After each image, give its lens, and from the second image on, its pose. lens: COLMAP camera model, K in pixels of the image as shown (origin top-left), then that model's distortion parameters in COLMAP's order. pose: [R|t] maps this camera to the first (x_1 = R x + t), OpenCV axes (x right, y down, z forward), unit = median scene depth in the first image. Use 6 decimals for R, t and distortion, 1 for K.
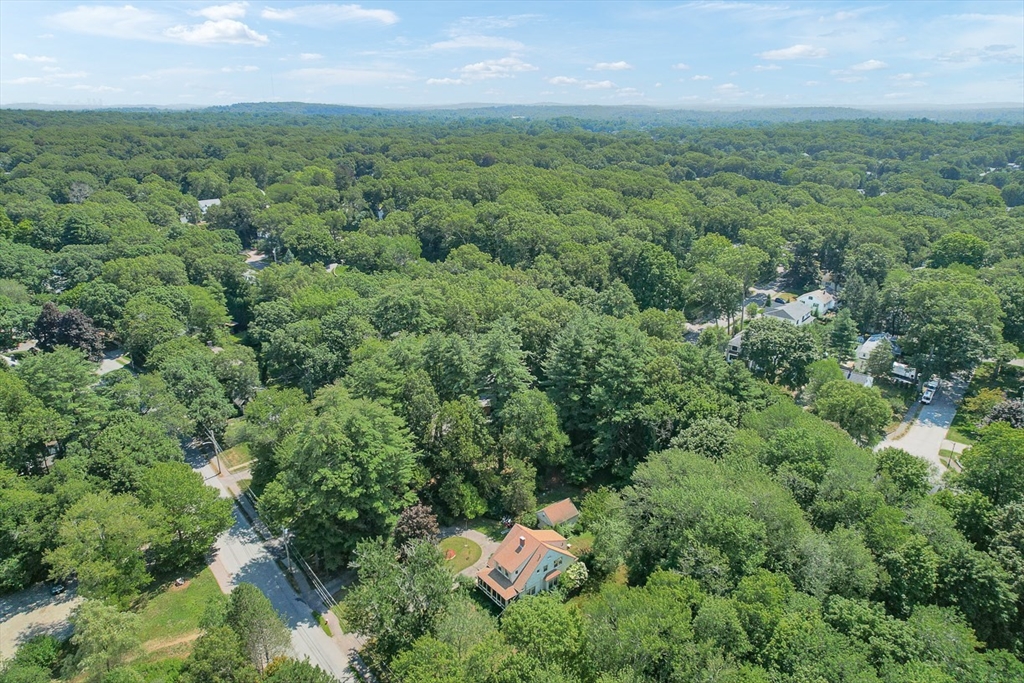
lens RADIAL K [[642.7, 0, 512.0], [0, 642.7, 341.5], [0, 0, 1]] dist [-0.076662, 0.086174]
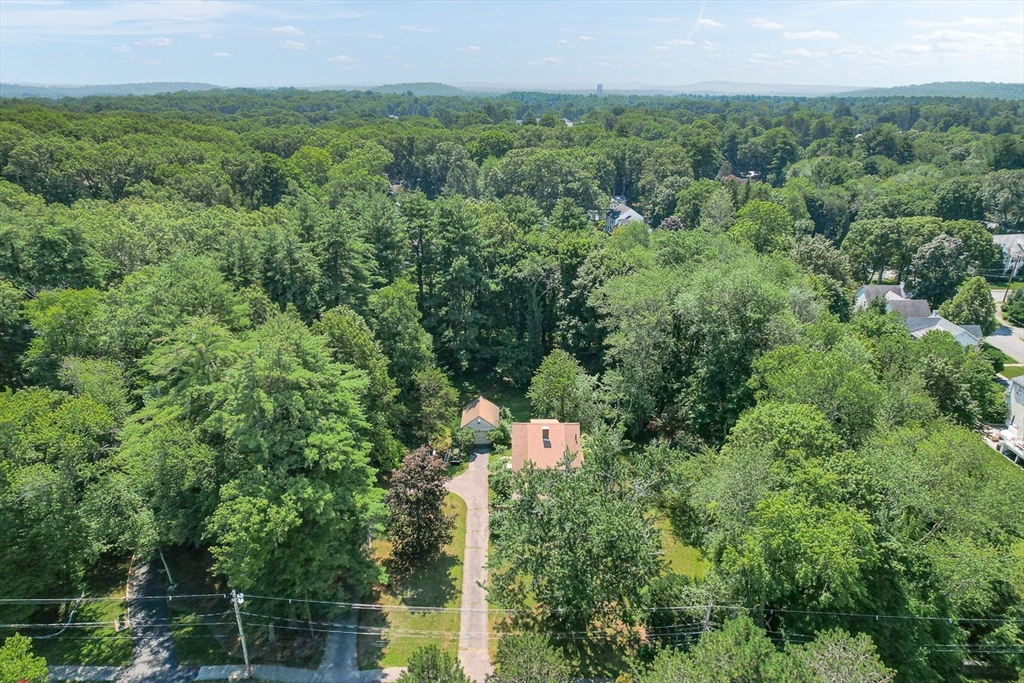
lens RADIAL K [[657.3, 0, 512.0], [0, 657.3, 341.5], [0, 0, 1]] dist [-0.074771, 0.088673]
pose [[0.644003, -0.279160, 0.712271, -0.414497], [0.257864, 0.955771, 0.141446, 0.067101], [-0.720254, 0.092578, 0.687505, 0.367206]]
